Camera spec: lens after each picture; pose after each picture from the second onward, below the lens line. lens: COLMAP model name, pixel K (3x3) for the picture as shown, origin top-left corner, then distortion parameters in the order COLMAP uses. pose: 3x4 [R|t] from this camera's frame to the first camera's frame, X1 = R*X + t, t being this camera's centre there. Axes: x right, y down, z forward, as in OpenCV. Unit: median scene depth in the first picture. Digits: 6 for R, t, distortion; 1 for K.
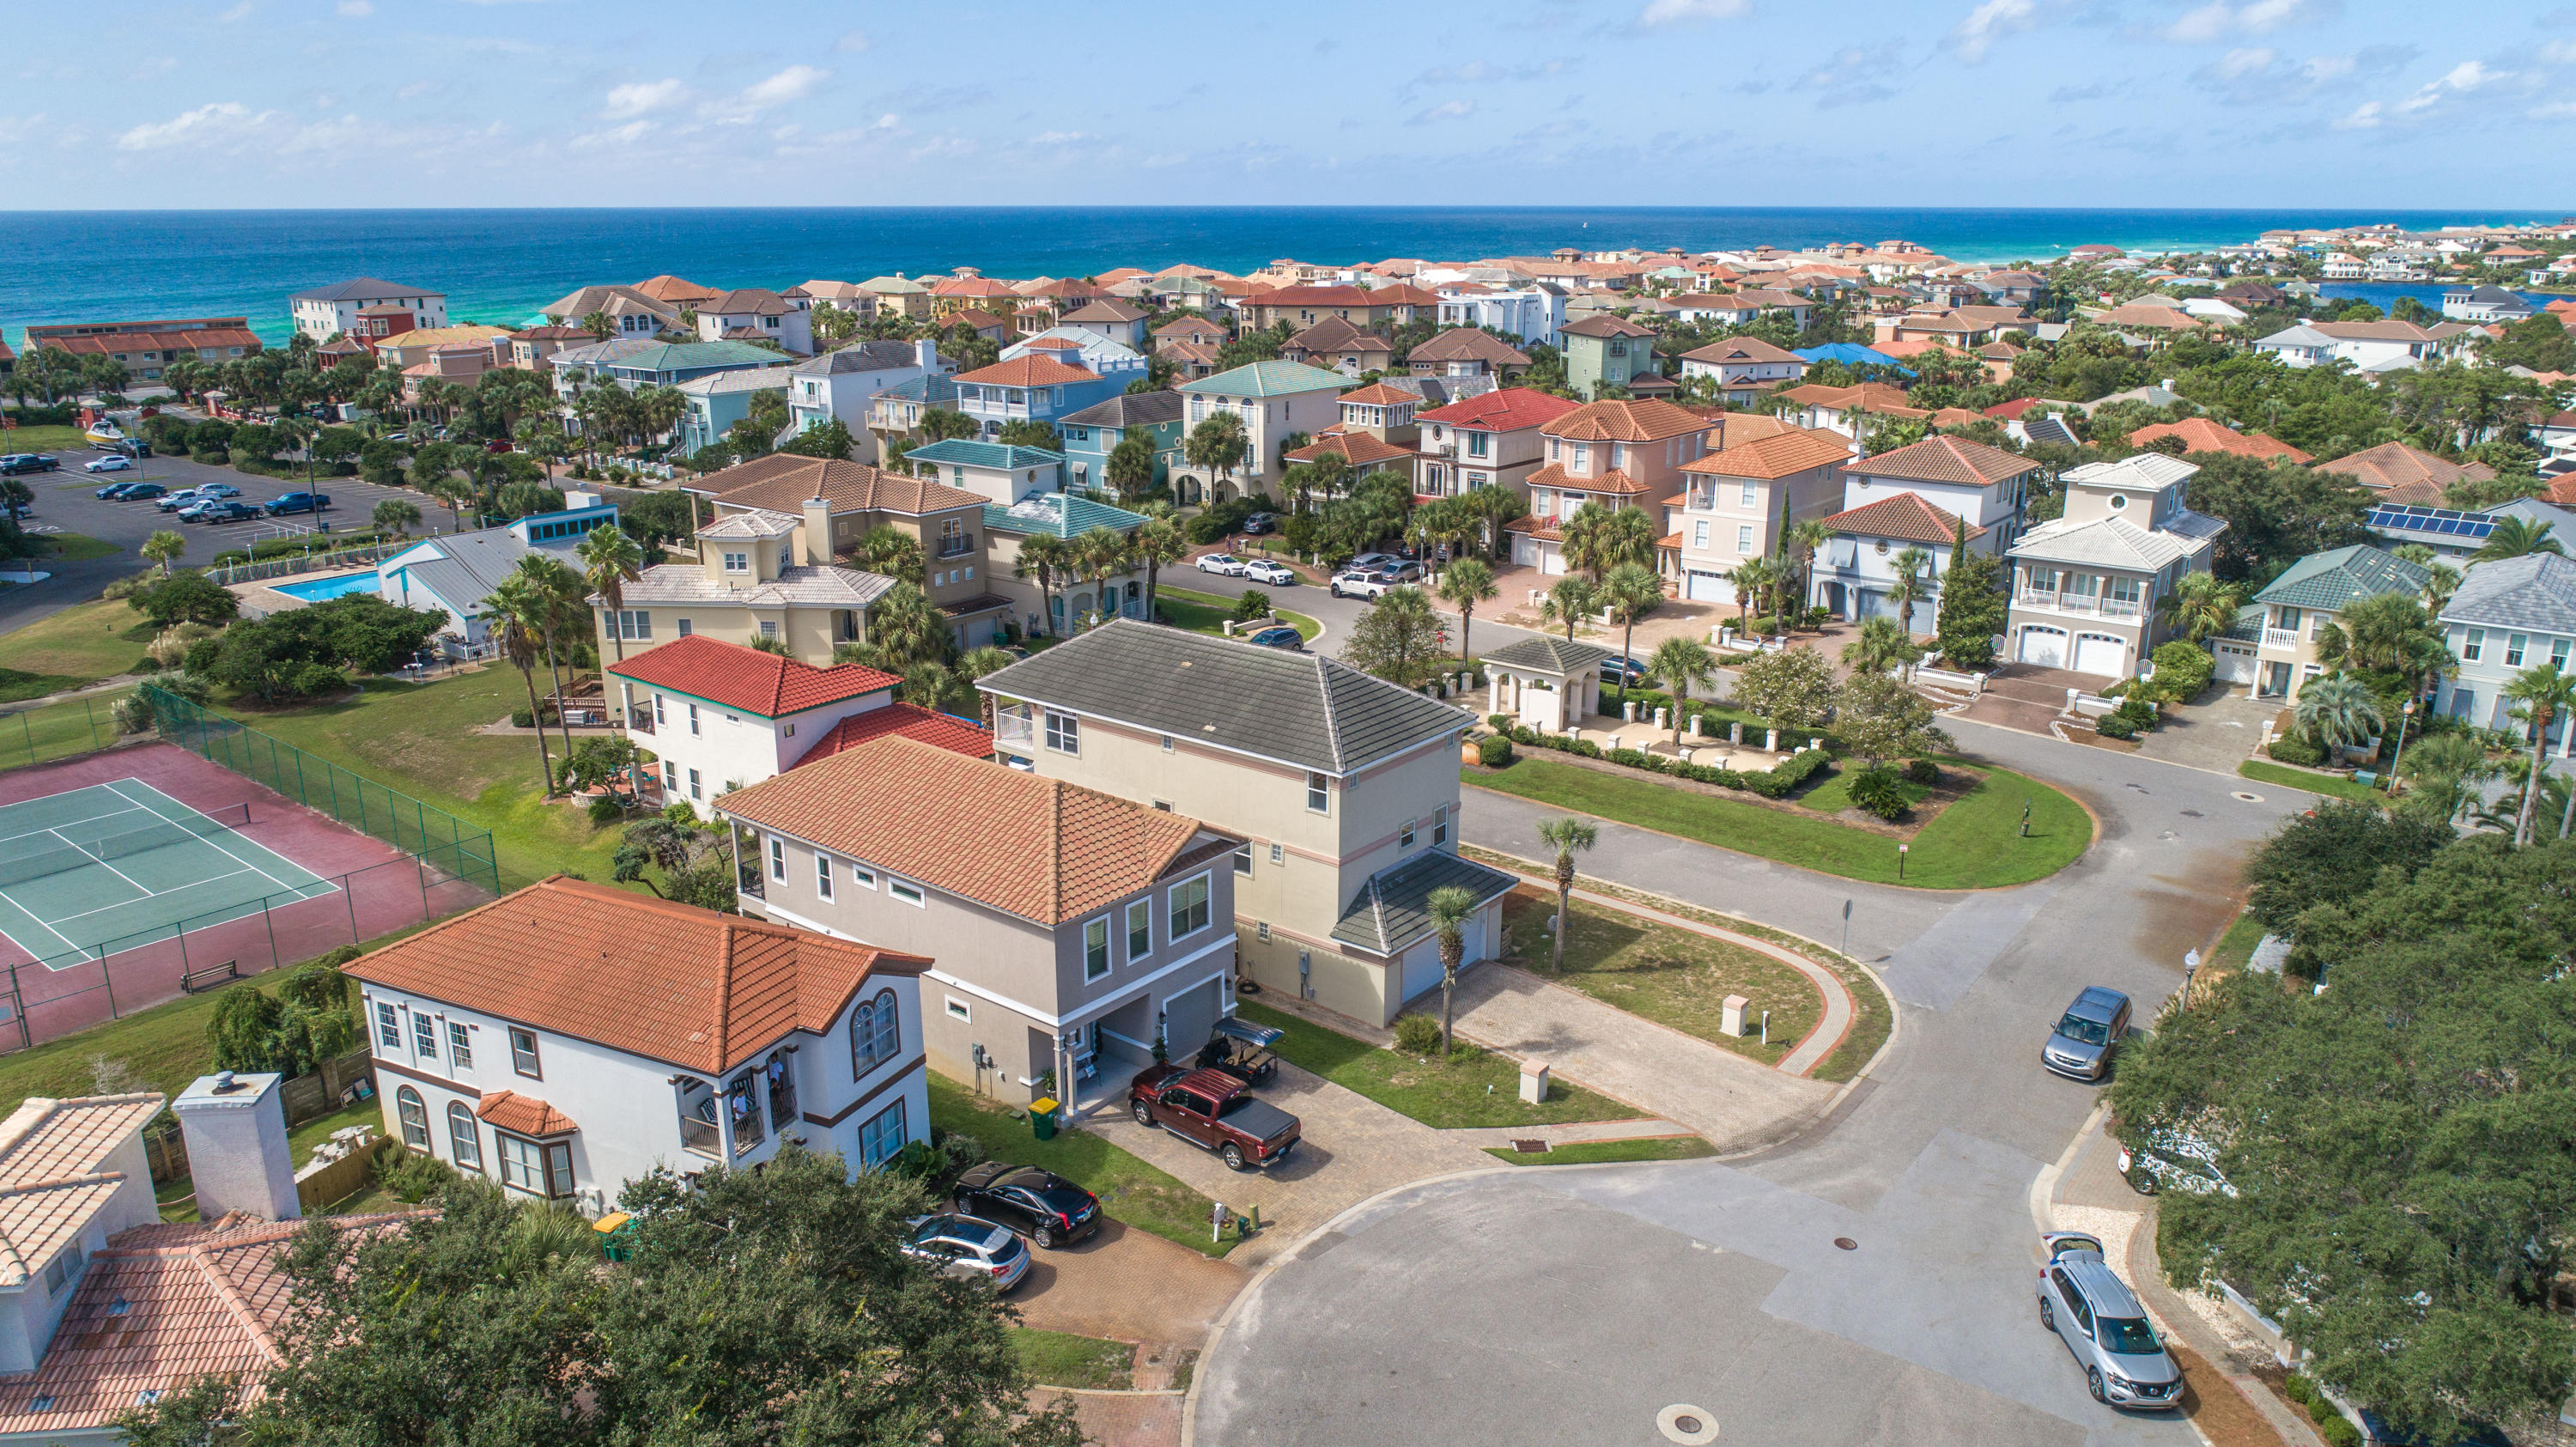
lens RADIAL K [[1756.8, 0, 1288.0], [0, 1756.8, 723.5], [0, 0, 1]] dist [-0.011656, 0.002624]
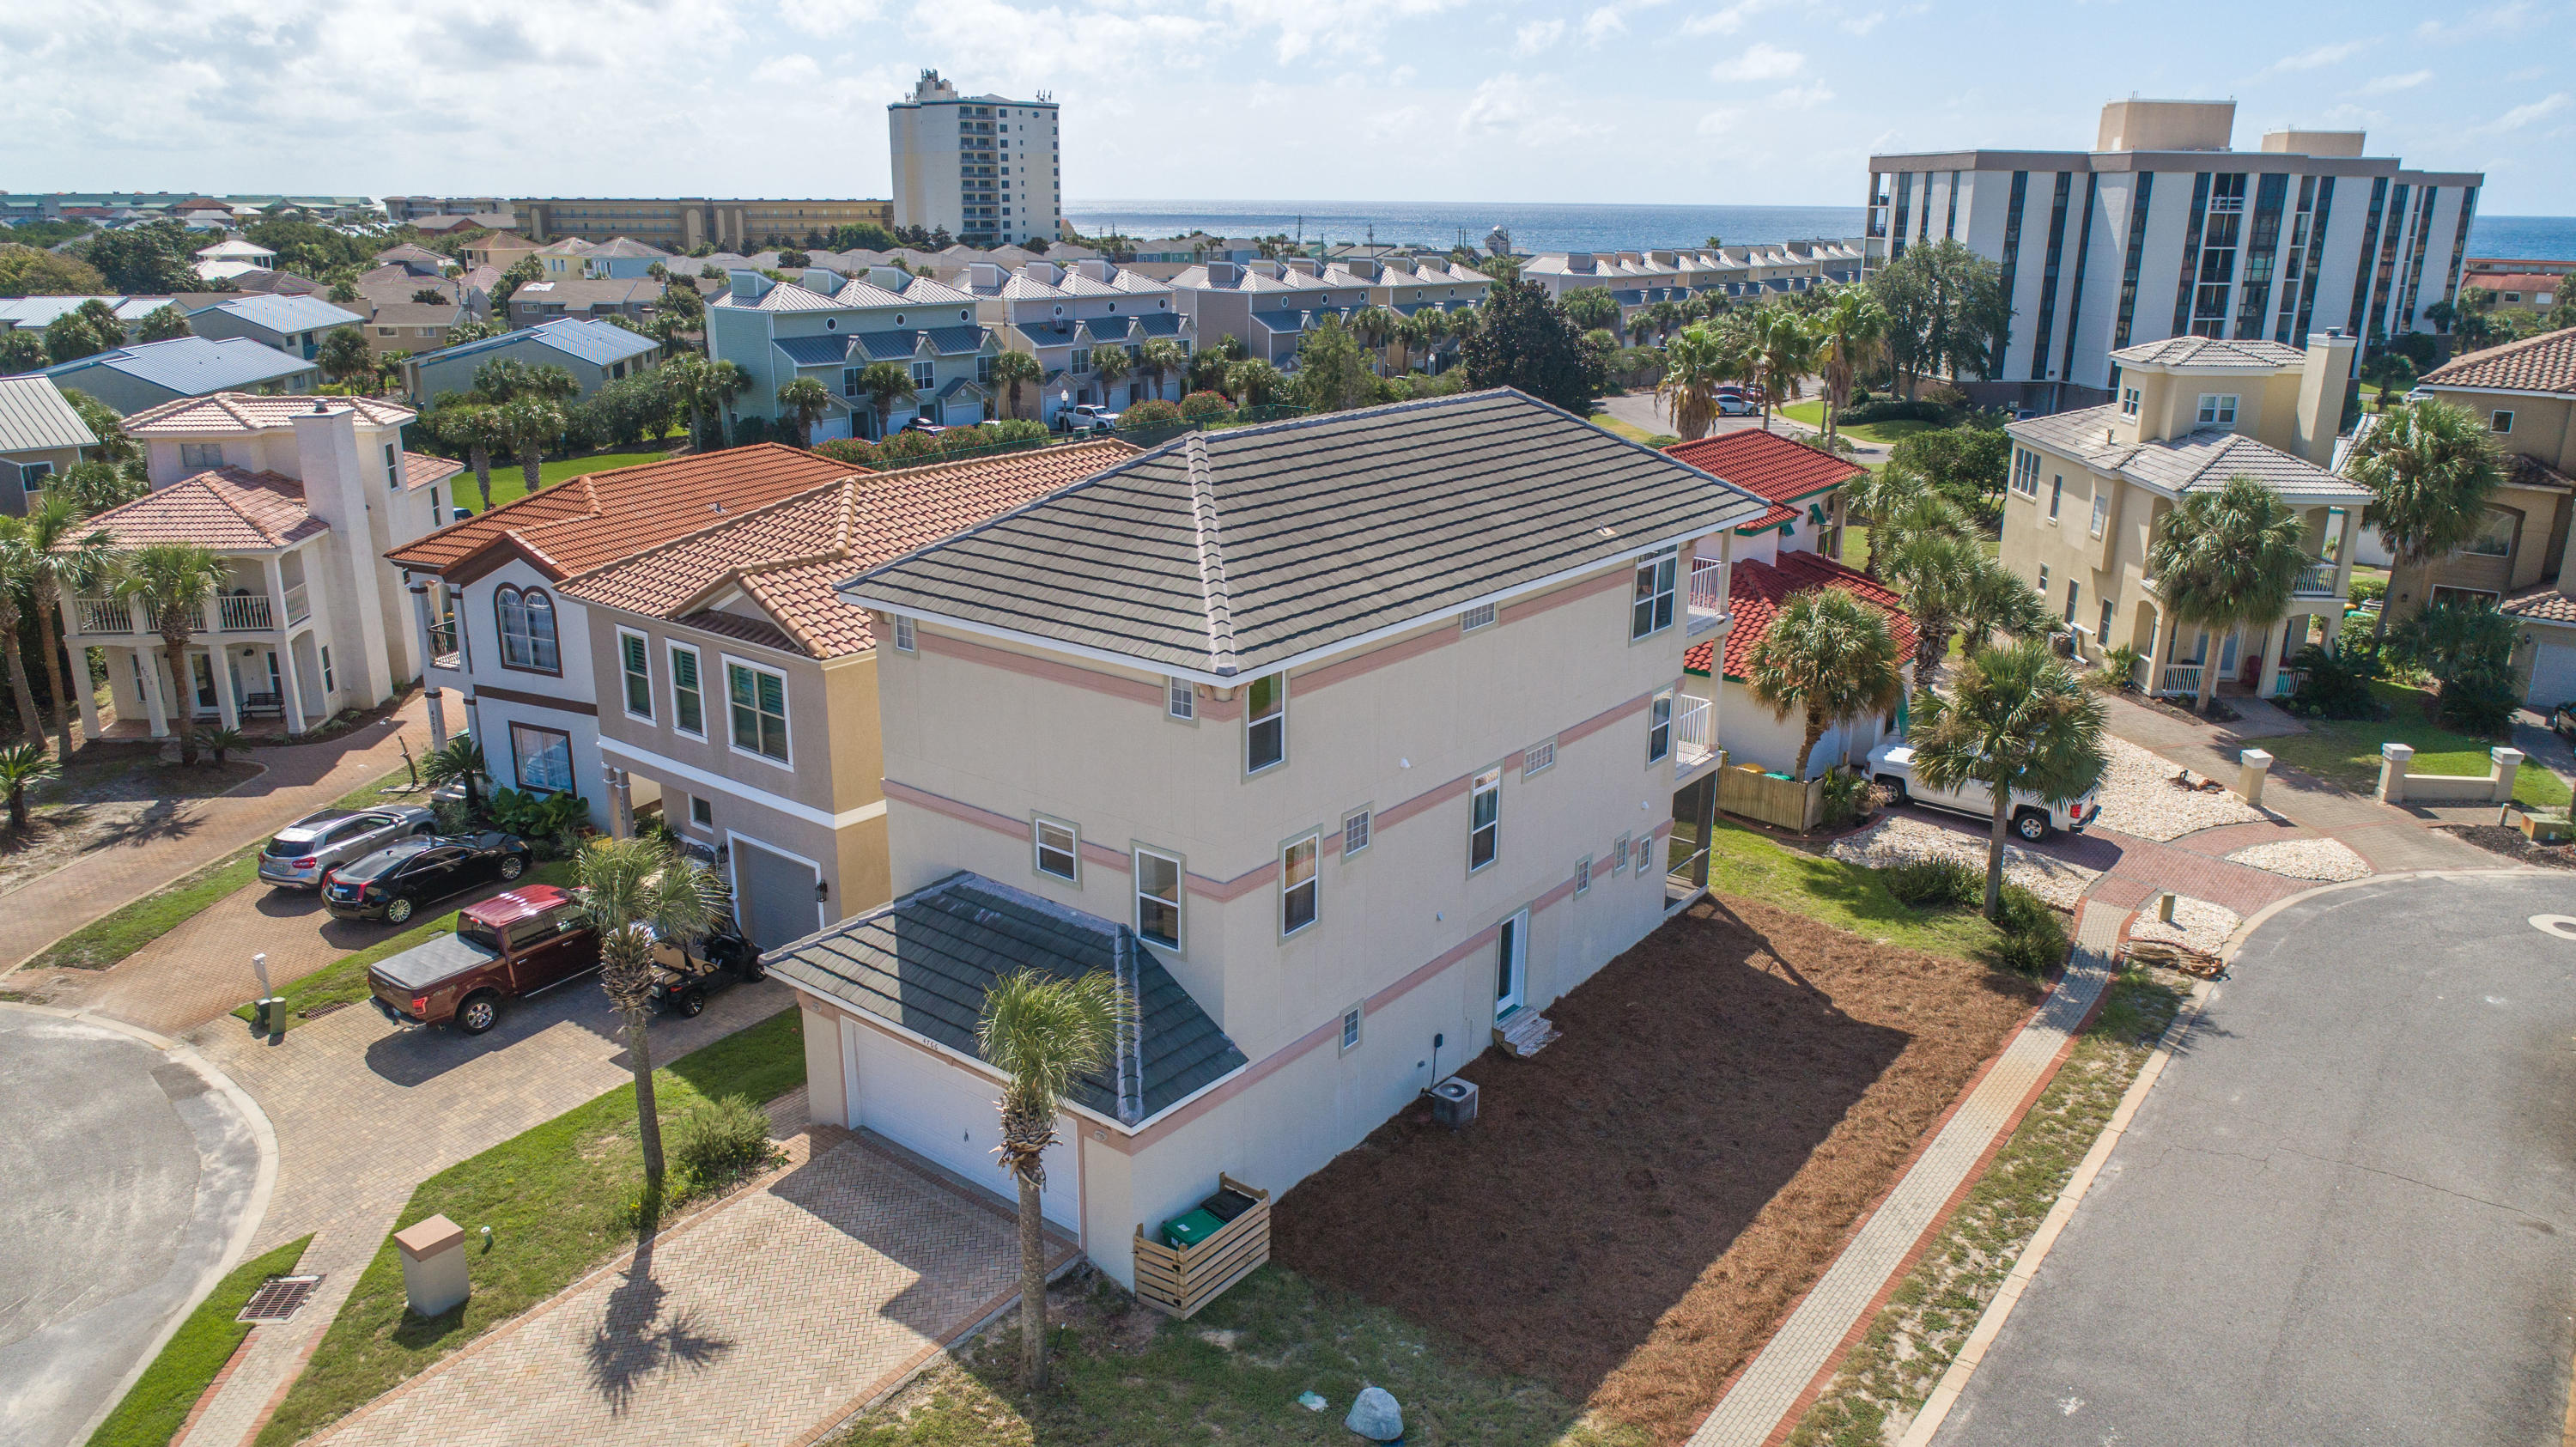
lens RADIAL K [[1752.9, 0, 1288.0], [0, 1752.9, 723.5], [0, 0, 1]] dist [-0.010386, 0.001216]
pose [[0.008113, 0.290848, -0.956735, 0.272187], [-0.296863, 0.914333, 0.275440, -0.058541], [0.954886, 0.281785, 0.093760, 0.576442]]
